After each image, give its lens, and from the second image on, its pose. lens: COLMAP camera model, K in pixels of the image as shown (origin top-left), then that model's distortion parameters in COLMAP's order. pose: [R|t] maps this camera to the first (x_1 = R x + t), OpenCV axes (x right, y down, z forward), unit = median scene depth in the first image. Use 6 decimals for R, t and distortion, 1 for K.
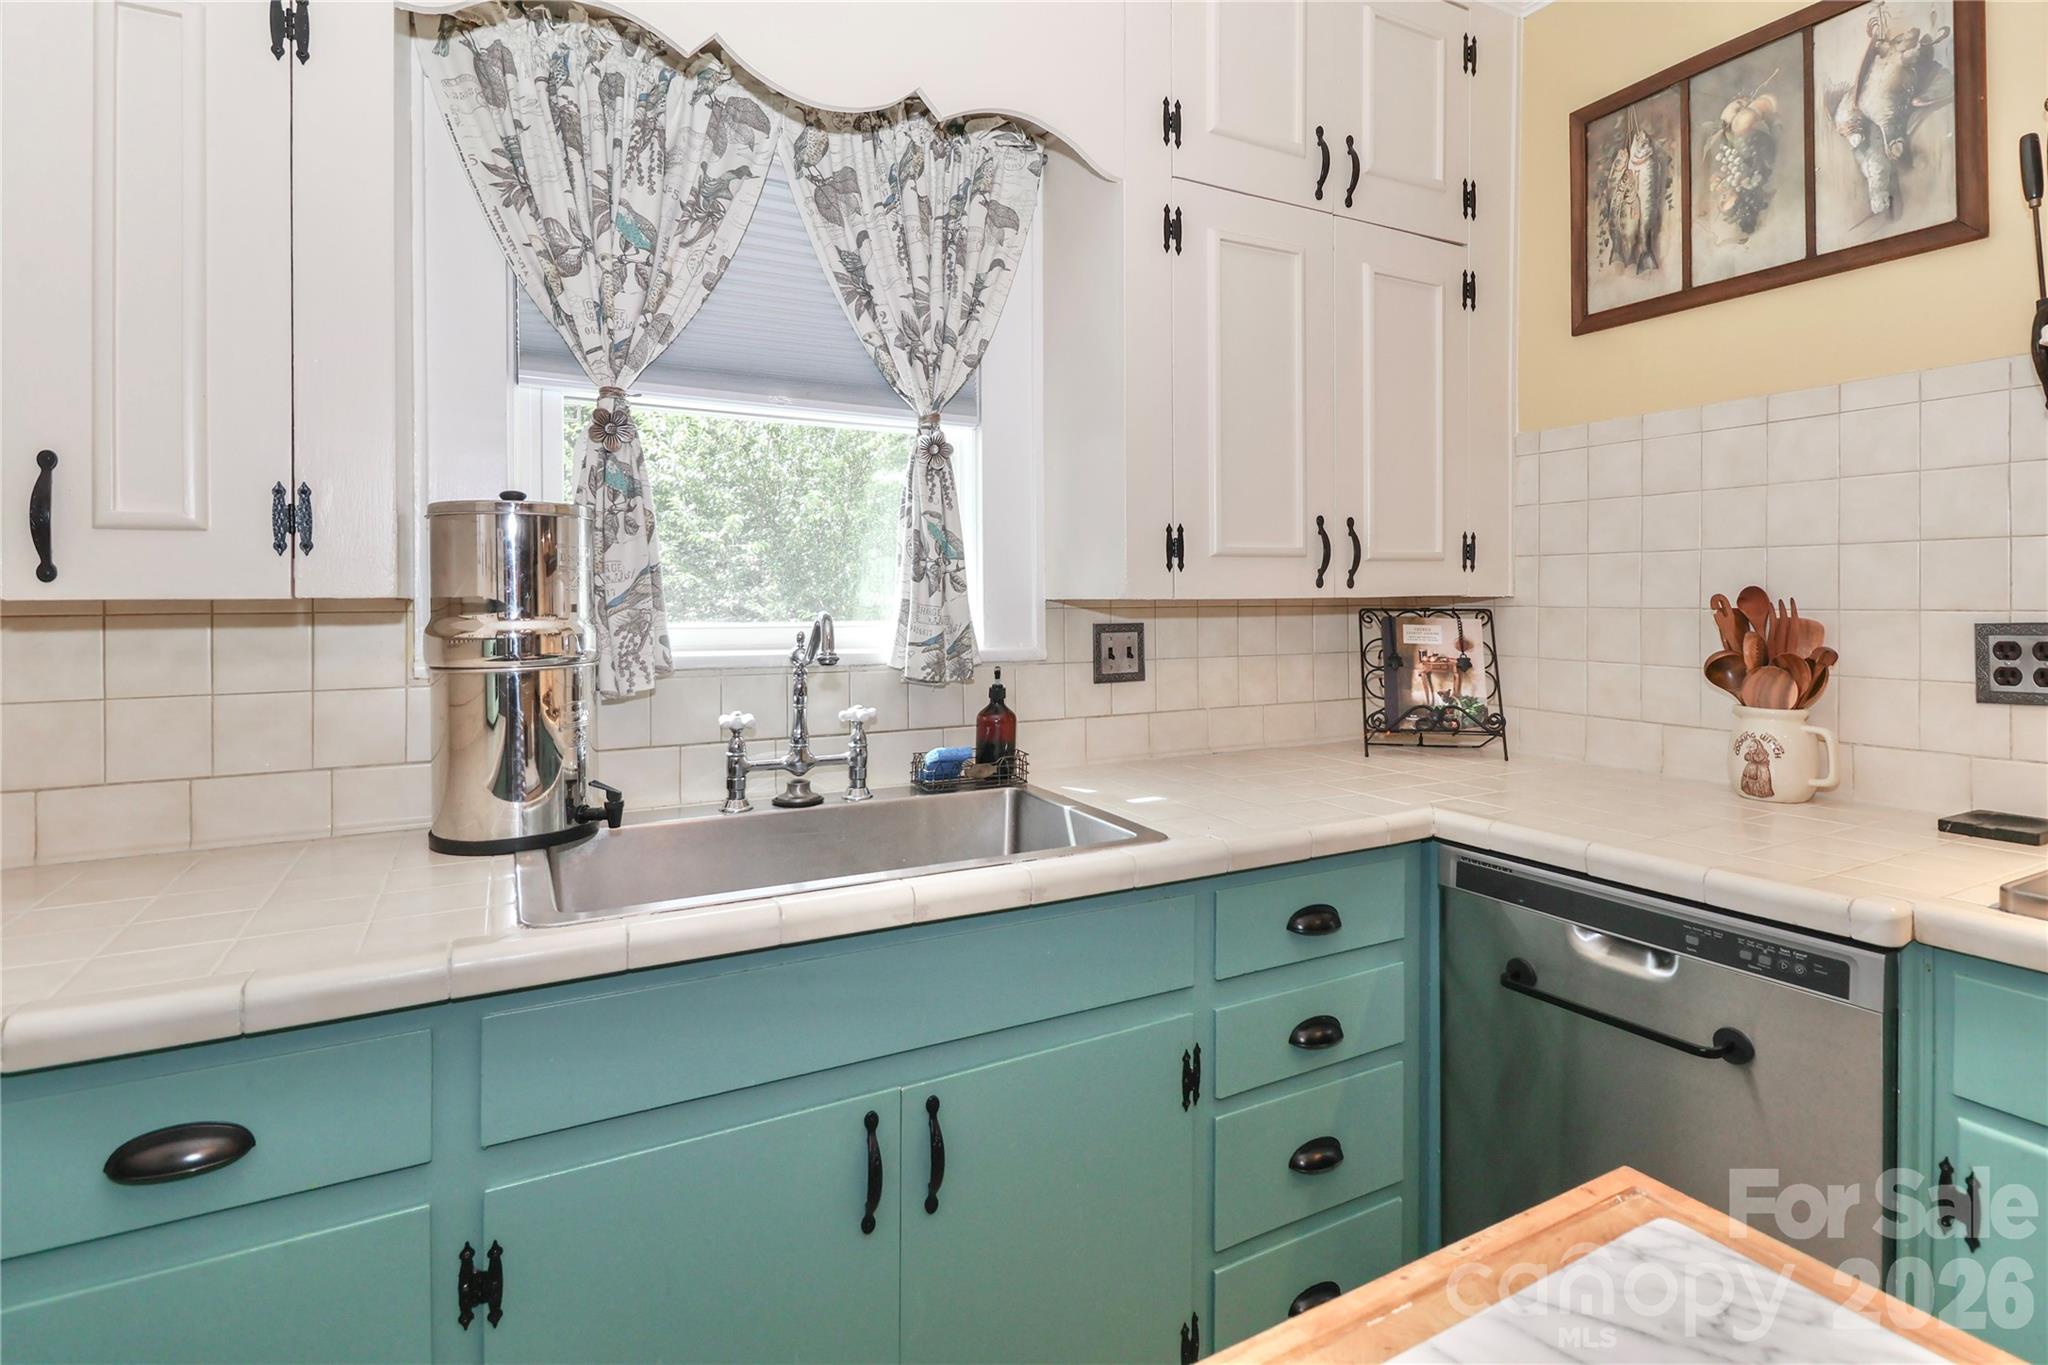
lens RADIAL K [[966.6, 0, 1005.5], [0, 966.6, 602.4], [0, 0, 1]] dist [0.007028, -0.007865]
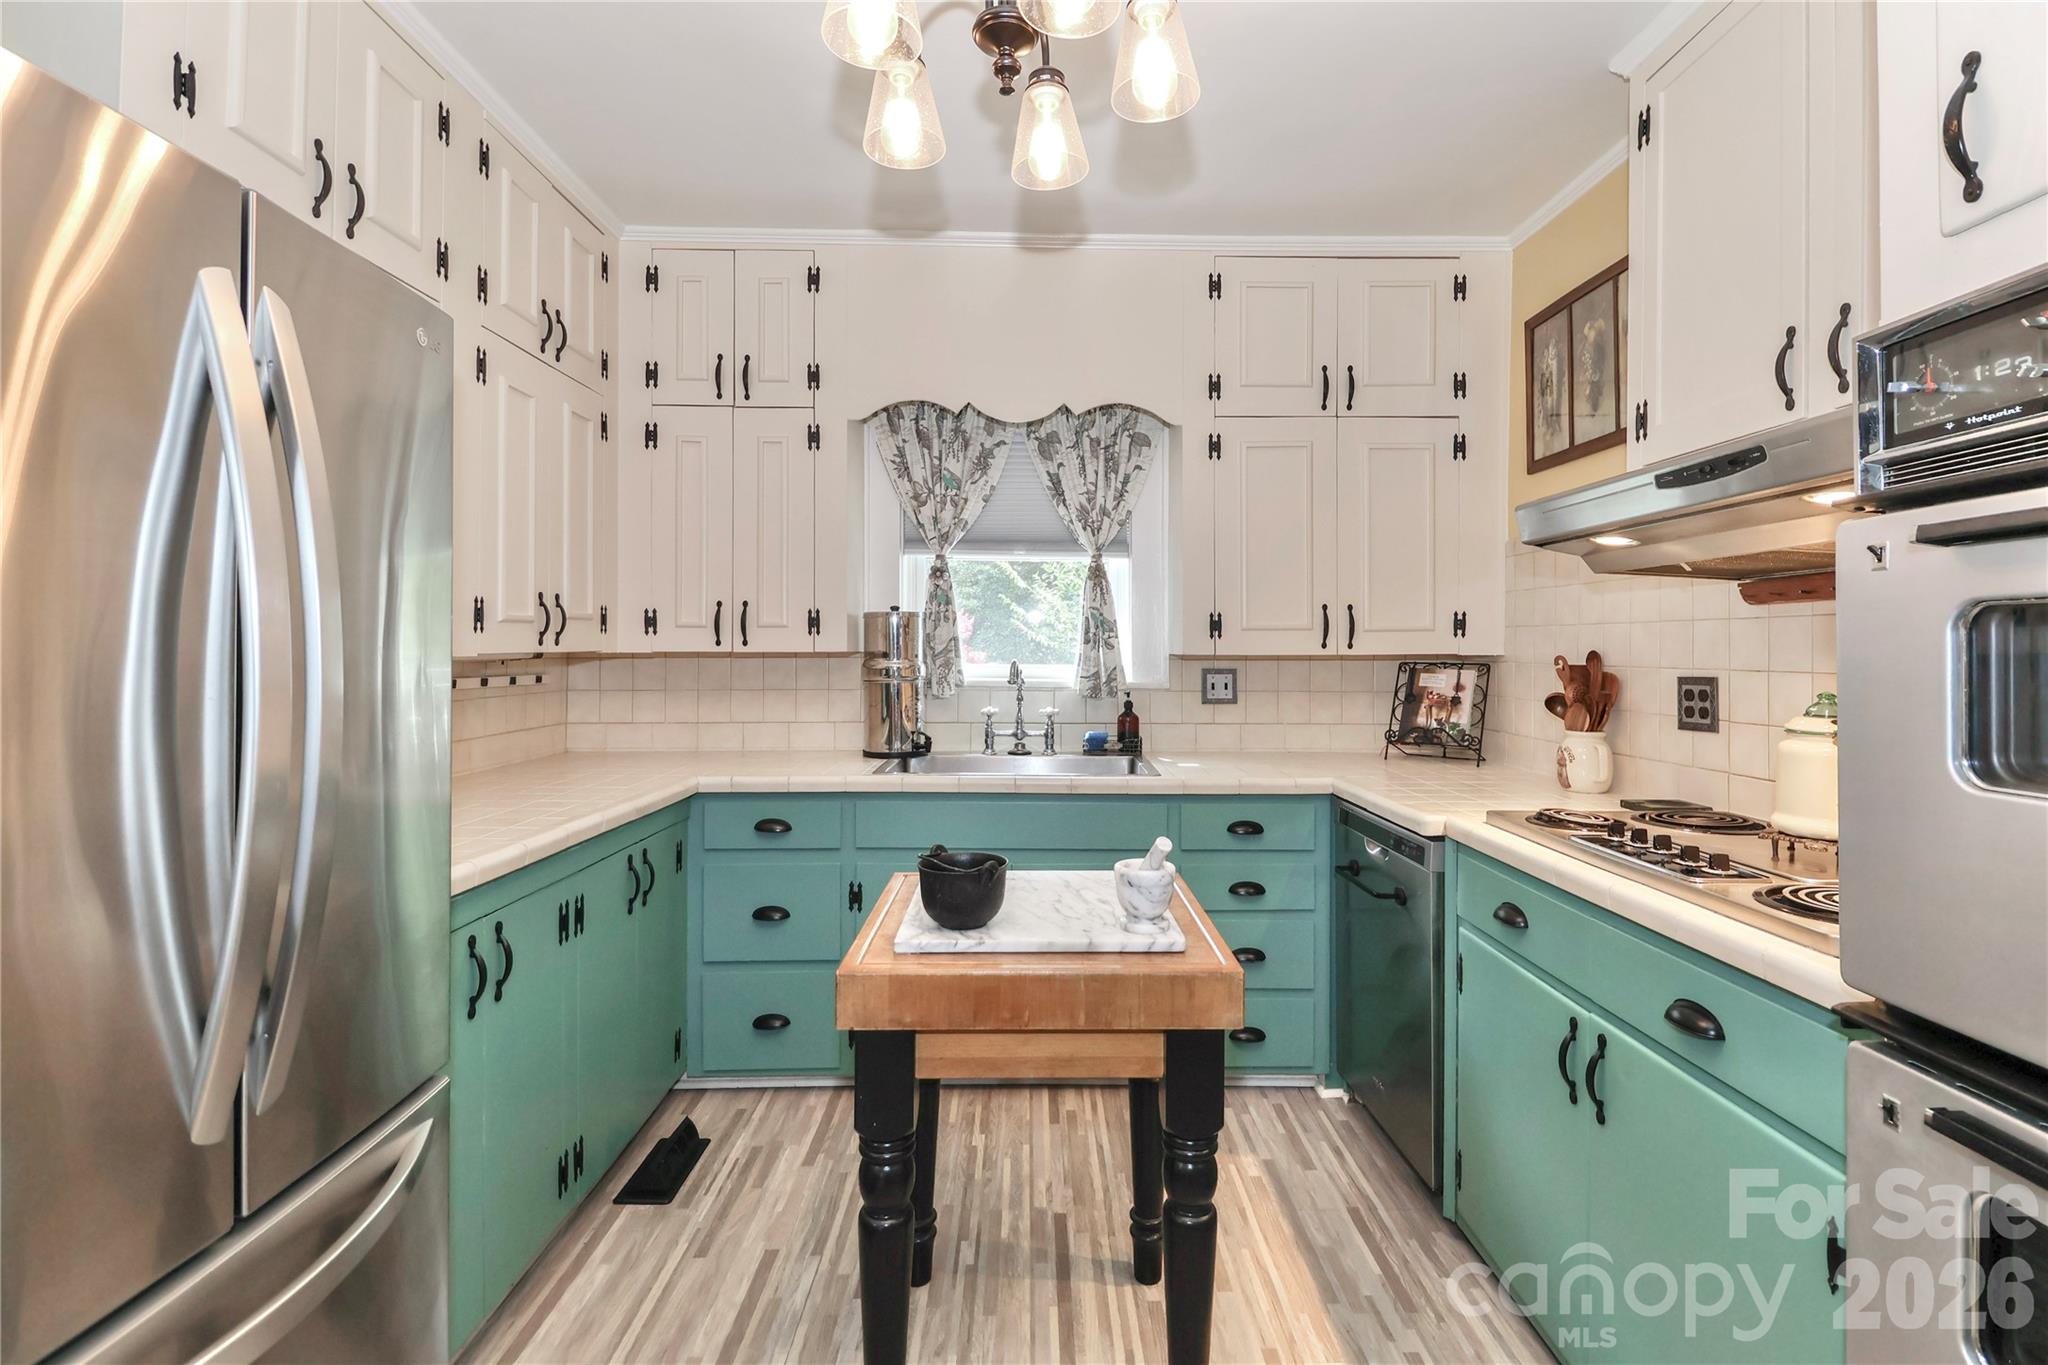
lens RADIAL K [[966.6, 0, 1023.9], [0, 966.6, 642.4], [0, 0, 1]] dist [0.007028, -0.007865]
pose [[0.873820, 0.002901, -0.486240, 0.758804], [-0.008510, 0.999920, -0.009327, -0.006801], [0.486174, 0.012288, 0.873775, -0.746747]]
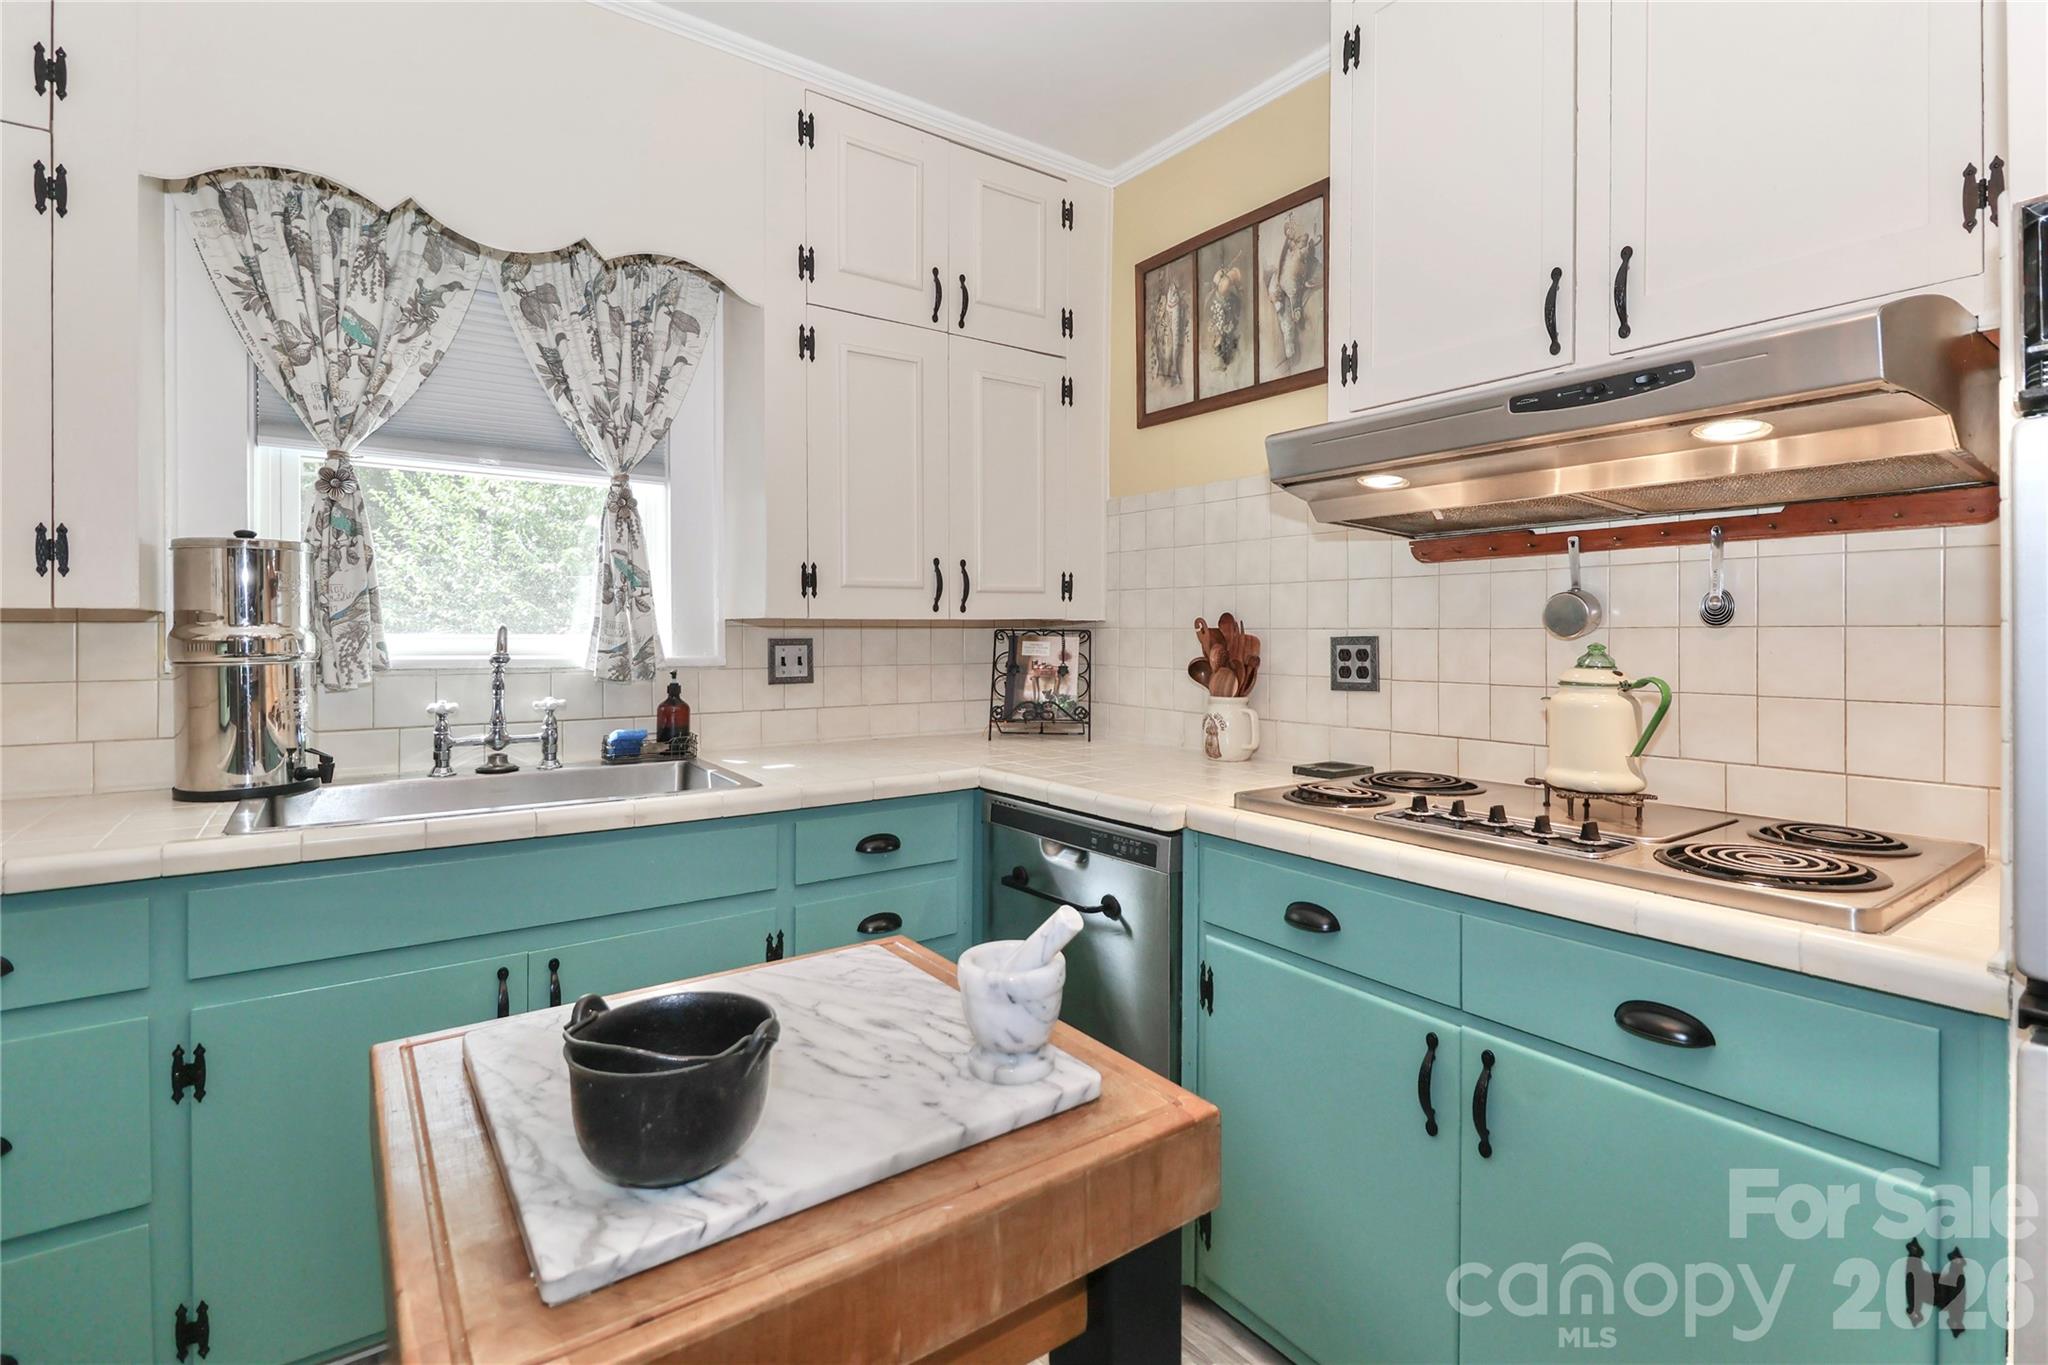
lens RADIAL K [[966.6, 0, 1061.8], [0, 966.6, 641.1], [0, 0, 1]] dist [0.007028, -0.007865]
pose [[0.990246, 0.003981, 0.139275, 0.353030], [-0.004505, 0.999984, 0.003451, 0.022647], [-0.139259, -0.004045, 0.990248, -0.397624]]
